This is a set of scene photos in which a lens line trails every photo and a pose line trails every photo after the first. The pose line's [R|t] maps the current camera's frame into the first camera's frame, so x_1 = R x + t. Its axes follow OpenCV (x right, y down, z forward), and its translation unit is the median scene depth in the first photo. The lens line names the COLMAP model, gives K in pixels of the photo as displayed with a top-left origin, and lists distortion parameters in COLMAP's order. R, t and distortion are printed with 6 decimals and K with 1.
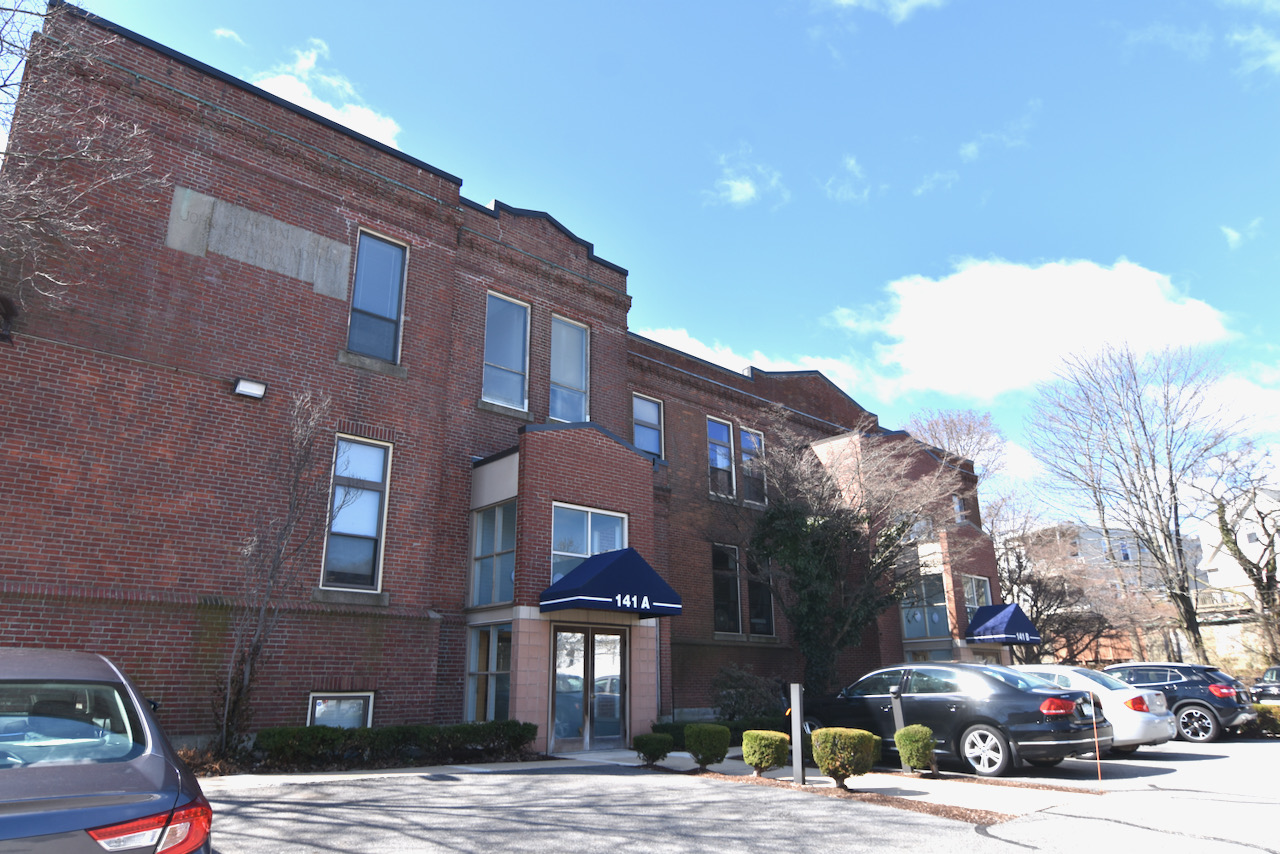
lens RADIAL K [[807.4, 0, 639.0], [0, 807.4, 429.5], [0, 0, 1]] dist [-0.016066, 0.000929]
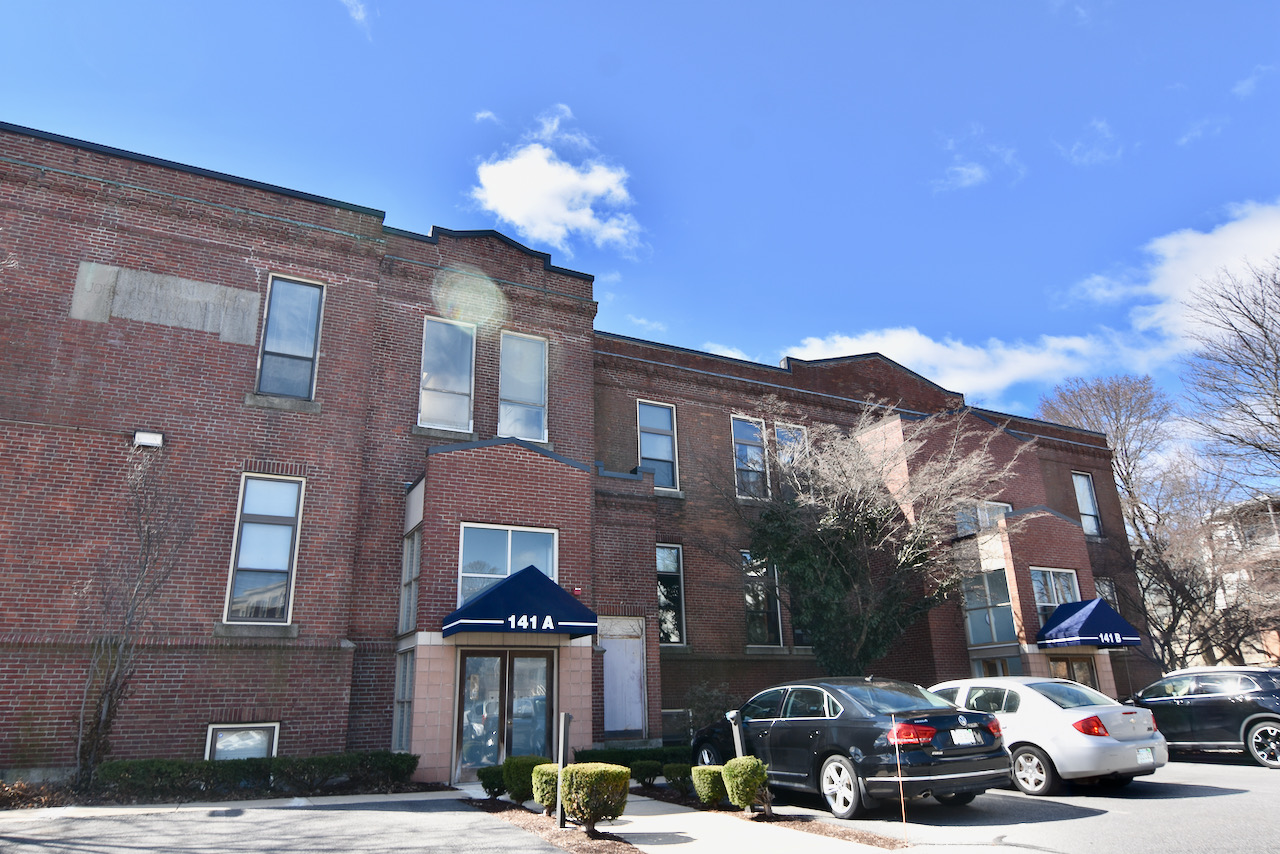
lens RADIAL K [[809.4, 0, 639.8], [0, 809.4, 427.6], [0, 0, 1]] dist [-0.010396, -0.007173]
pose [[0.966694, -0.100021, -0.235582, 0.363963], [0.096149, 0.994976, -0.027899, 0.024164], [0.237189, 0.004319, 0.971454, 0.104250]]
